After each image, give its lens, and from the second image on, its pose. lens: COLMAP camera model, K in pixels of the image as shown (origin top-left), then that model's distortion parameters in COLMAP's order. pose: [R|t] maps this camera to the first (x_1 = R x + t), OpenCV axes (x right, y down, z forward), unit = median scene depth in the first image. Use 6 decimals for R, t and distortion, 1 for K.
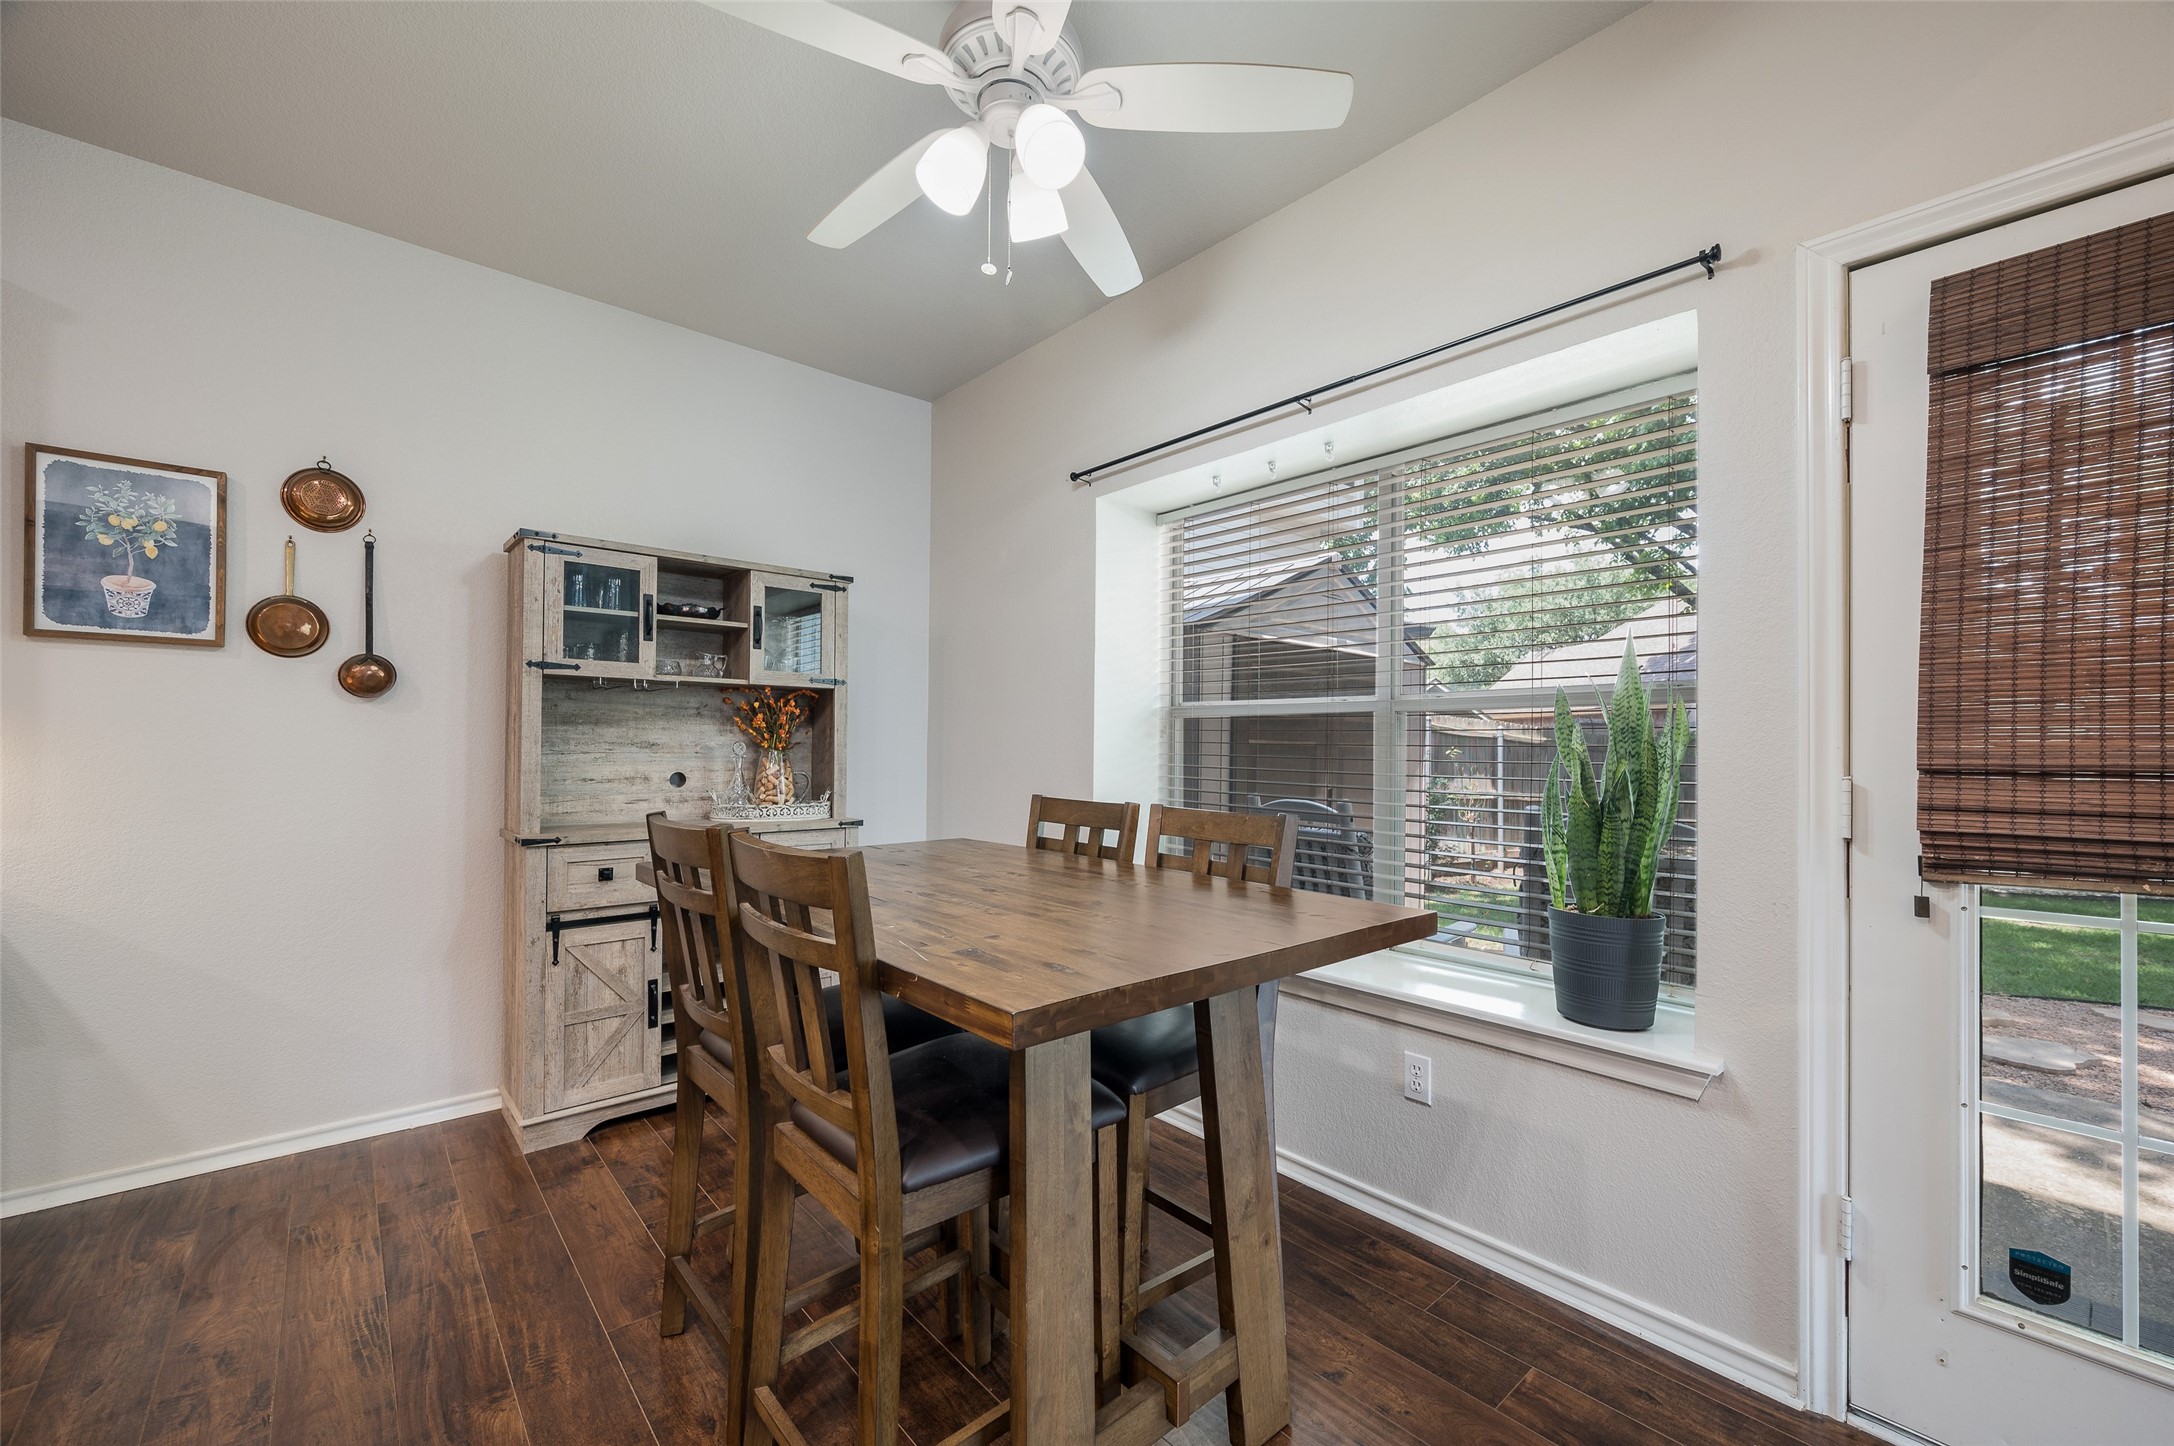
lens RADIAL K [[849.0, 0, 1092.7], [0, 849.0, 747.3], [0, 0, 1]] dist [0.001297, 0.000054]
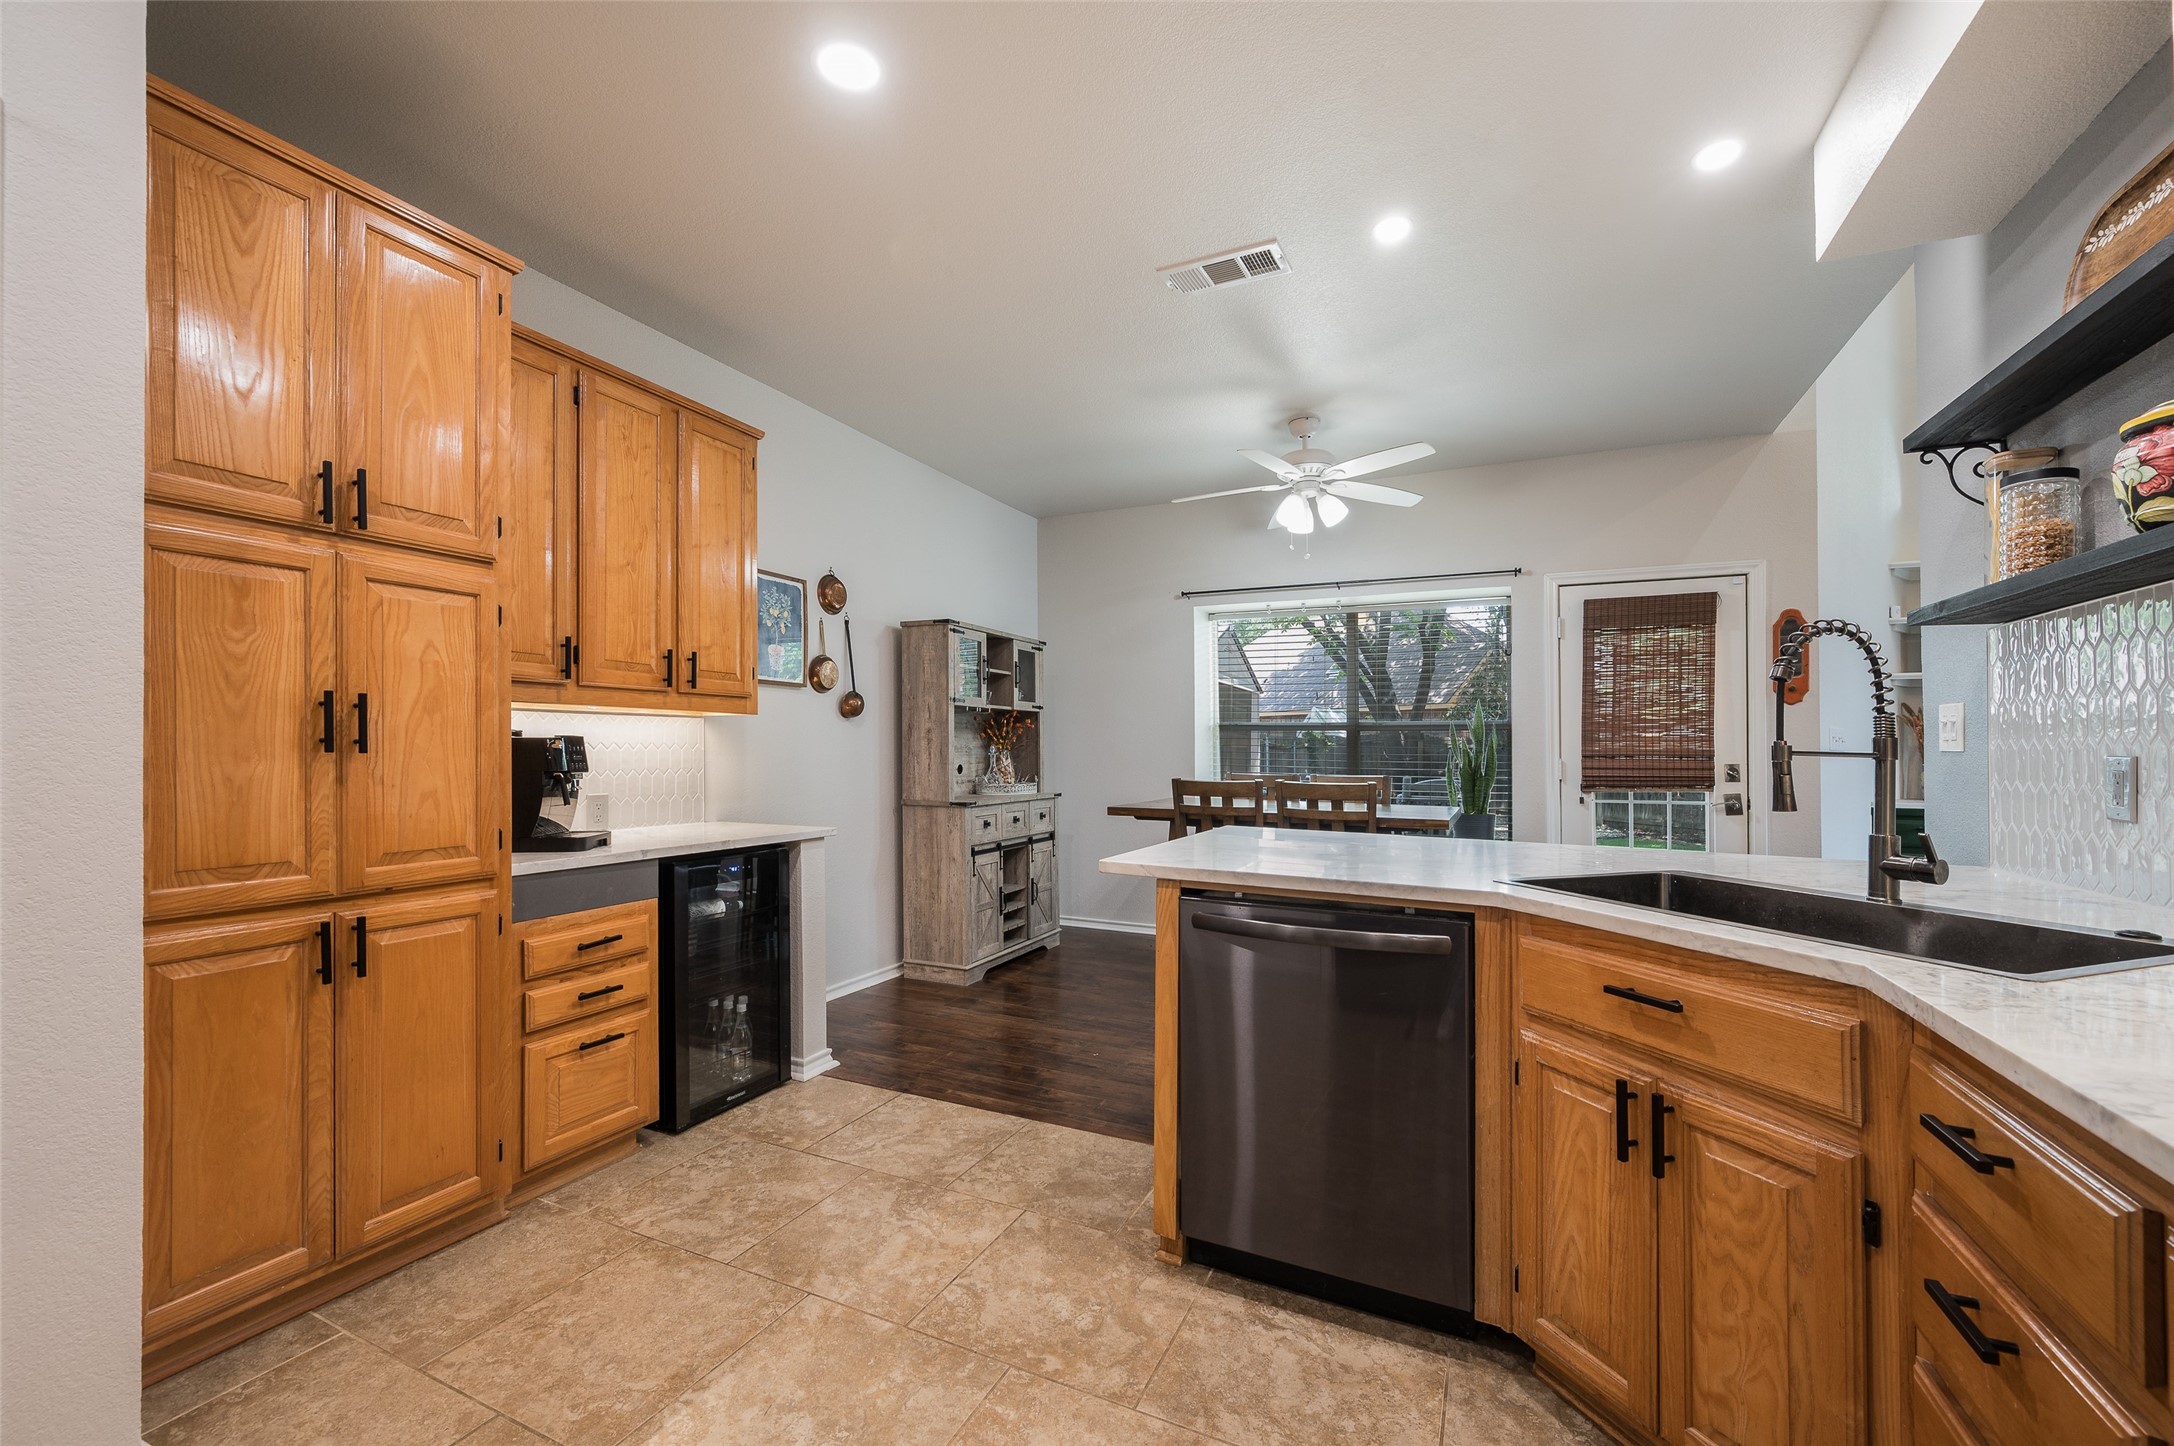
lens RADIAL K [[865.1, 0, 1074.9], [0, 865.1, 741.1], [0, 0, 1]] dist [-0.004007, -0.000143]
pose [[0.922503, 0.001893, 0.385984, -1.087568], [-0.000112, 0.999989, -0.004636, -0.007555], [-0.385989, 0.004233, 0.922494, -0.666148]]
